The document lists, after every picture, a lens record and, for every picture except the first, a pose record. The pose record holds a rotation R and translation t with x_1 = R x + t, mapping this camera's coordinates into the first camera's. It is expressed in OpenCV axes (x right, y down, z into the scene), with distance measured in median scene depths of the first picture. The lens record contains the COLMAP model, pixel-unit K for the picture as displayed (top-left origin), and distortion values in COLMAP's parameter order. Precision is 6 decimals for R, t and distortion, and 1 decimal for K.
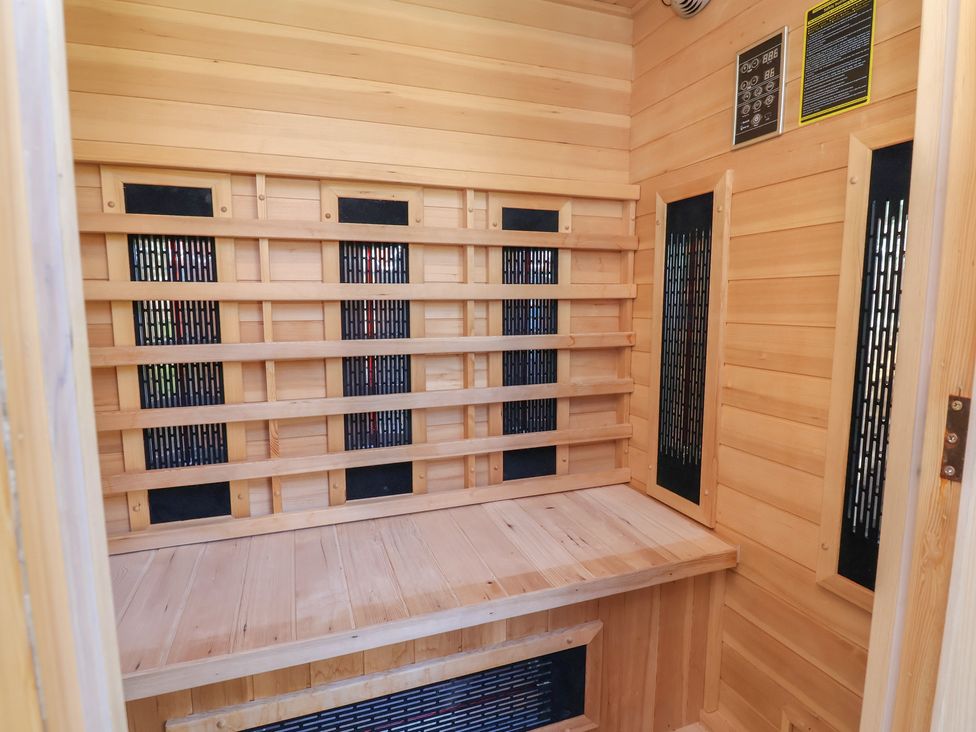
lens RADIAL K [[551.4, 0, 488.8], [0, 551.4, 366.5], [0, 0, 1]] dist [-0.012866, 0.001451]
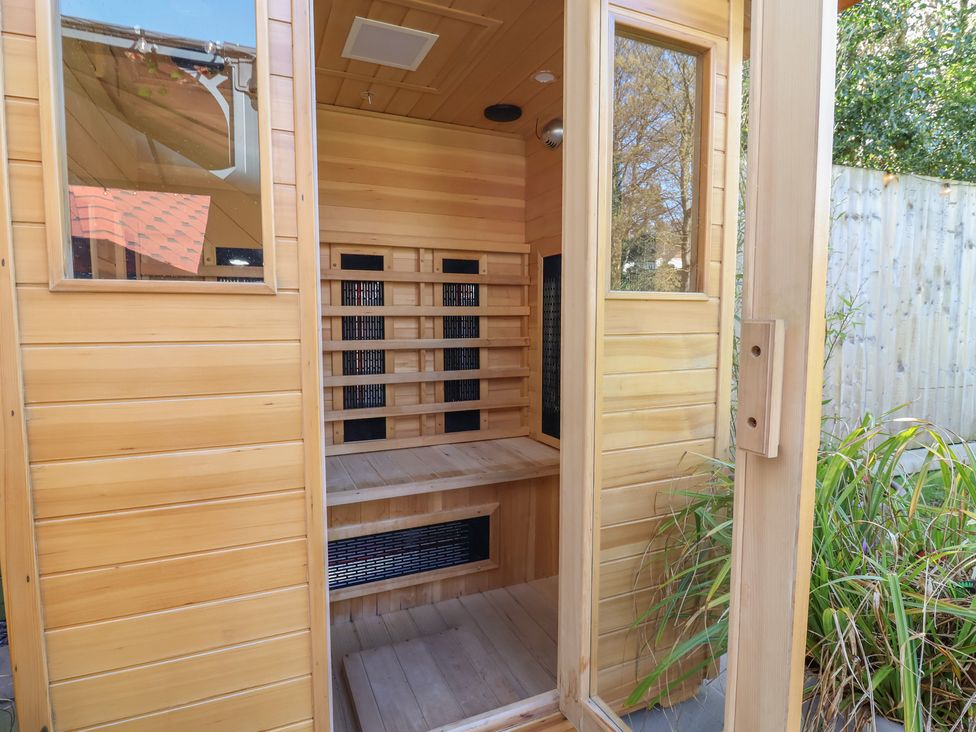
lens RADIAL K [[551.4, 0, 506.5], [0, 551.4, 361.5], [0, 0, 1]] dist [-0.012866, 0.001451]
pose [[0.995488, -0.004349, 0.094788, 0.056325], [0.007606, 0.999392, -0.034028, 0.066619], [-0.094582, 0.034595, 0.994916, -0.604956]]
